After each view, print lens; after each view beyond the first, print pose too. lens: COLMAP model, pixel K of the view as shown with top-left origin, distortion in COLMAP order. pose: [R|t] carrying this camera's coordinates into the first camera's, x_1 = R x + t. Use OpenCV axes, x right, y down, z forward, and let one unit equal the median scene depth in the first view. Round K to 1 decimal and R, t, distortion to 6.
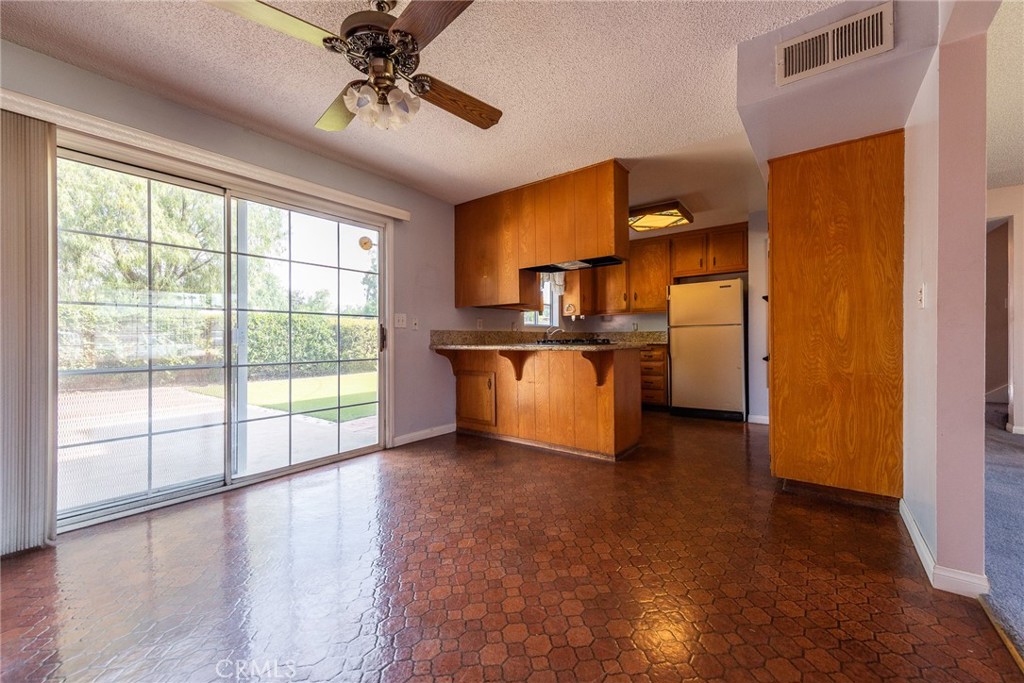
lens RADIAL K [[402.8, 0, 510.2], [0, 402.8, 337.7], [0, 0, 1]] dist [0.008095, -0.000471]
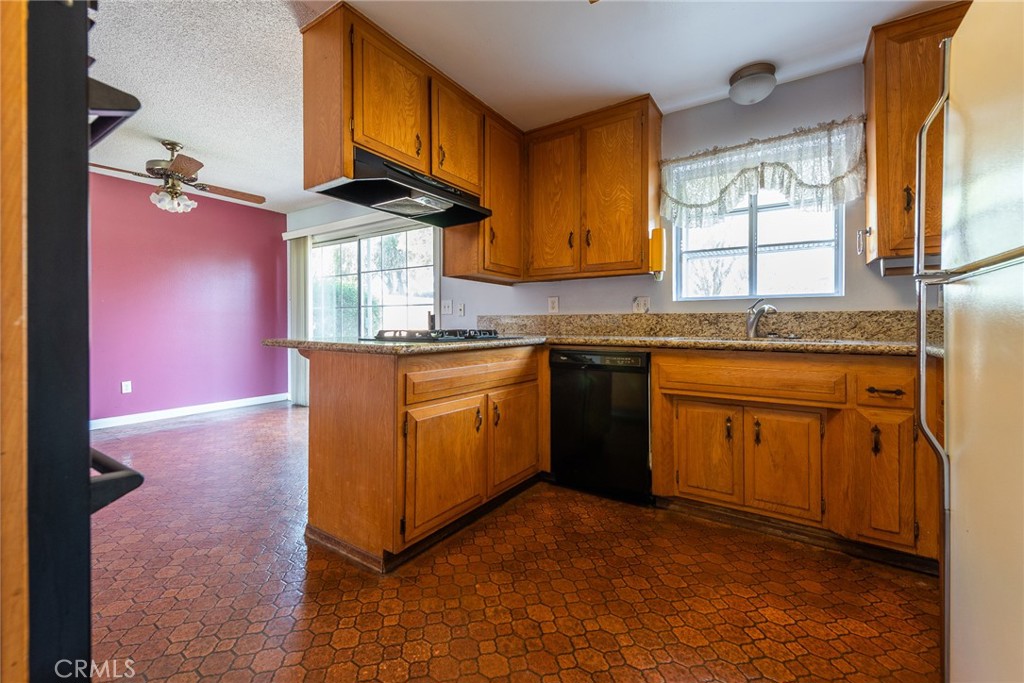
lens RADIAL K [[419.2, 0, 511.1], [0, 419.2, 322.8], [0, 0, 1]] dist [0.007053, -0.000063]
pose [[0.061269, 0.008997, -0.998081, 0.779031], [0.002595, 0.999955, 0.009173, -0.012273], [0.998118, -0.003152, 0.061242, 1.091841]]
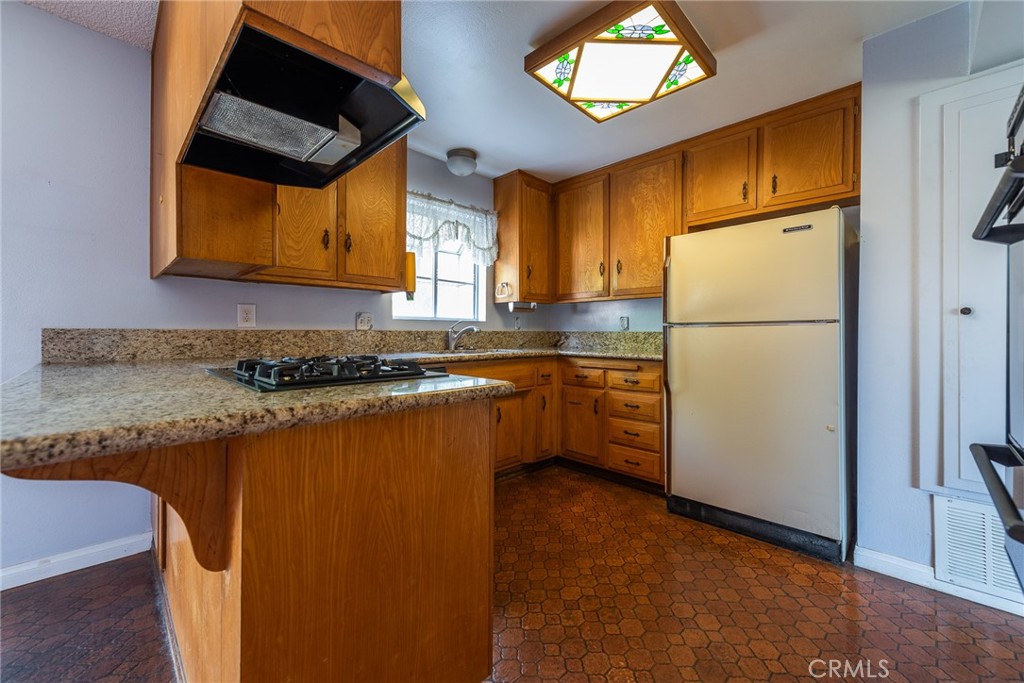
lens RADIAL K [[408.0, 0, 507.5], [0, 408.0, 332.2], [0, 0, 1]] dist [0.001363, 0.000103]
pose [[0.990295, 0.012527, -0.138417, 0.375131], [-0.012045, 0.999918, 0.004317, -0.024080], [0.138460, -0.002608, 0.990365, 0.685722]]
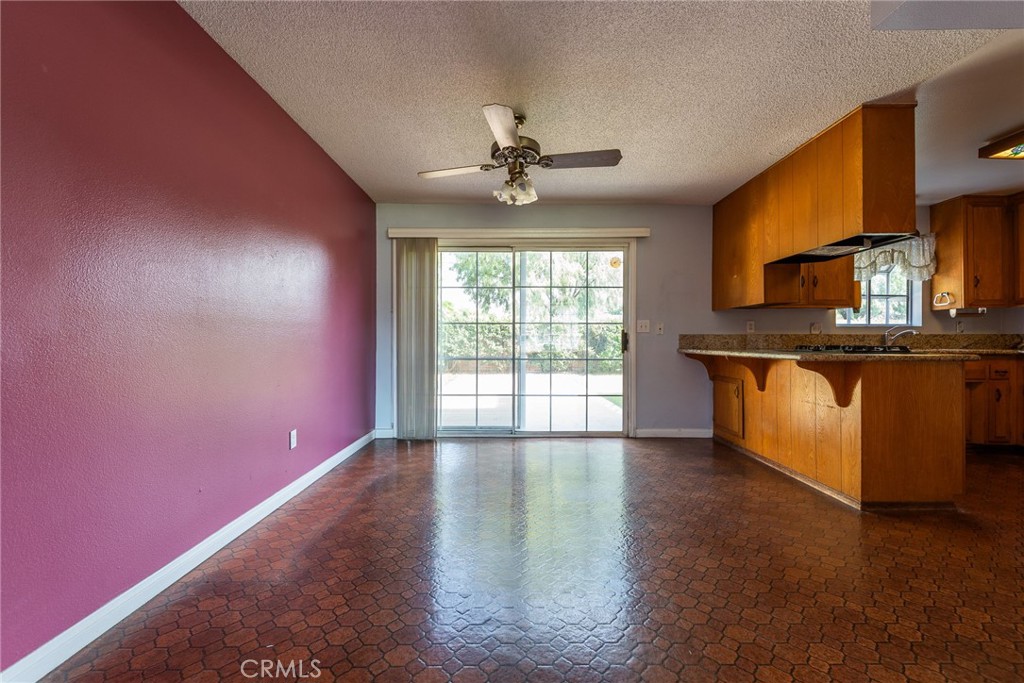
lens RADIAL K [[403.5, 0, 512.0], [0, 403.5, 341.5], [0, 0, 1]] dist [0.000203, 0.000013]
pose [[0.607065, 0.008527, -0.794607, 0.394339], [-0.002436, 0.999958, 0.008870, -0.009101], [0.794649, -0.003449, 0.607060, 0.028631]]
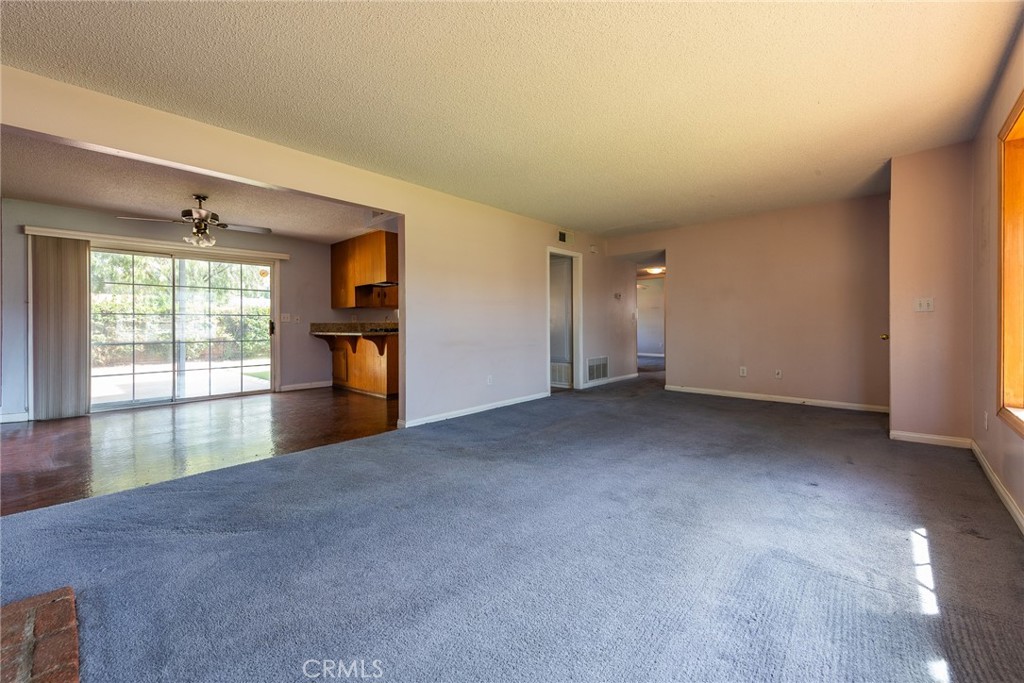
lens RADIAL K [[403.9, 0, 512.1], [0, 403.9, 325.7], [0, 0, 1]] dist [0.011698, 0.000073]
pose [[0.995573, -0.000185, -0.093996, 0.837479], [0.000669, 0.999987, 0.005120, -0.017166], [0.093994, -0.005161, 0.995559, -0.613812]]
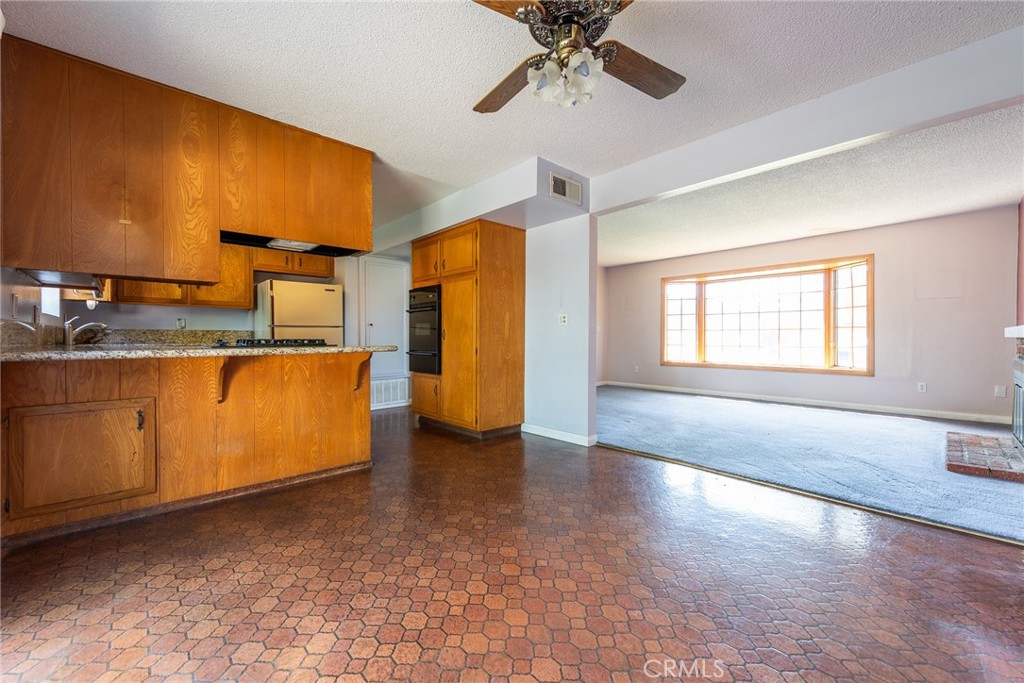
lens RADIAL K [[406.3, 0, 512.0], [0, 406.3, 341.5], [0, 0, 1]] dist [0.012445, -0.000255]
pose [[0.171570, -0.001924, 0.985170, -0.550849], [-0.003312, 0.999991, 0.002530, 0.004548], [-0.985166, -0.003697, 0.171562, 0.432412]]
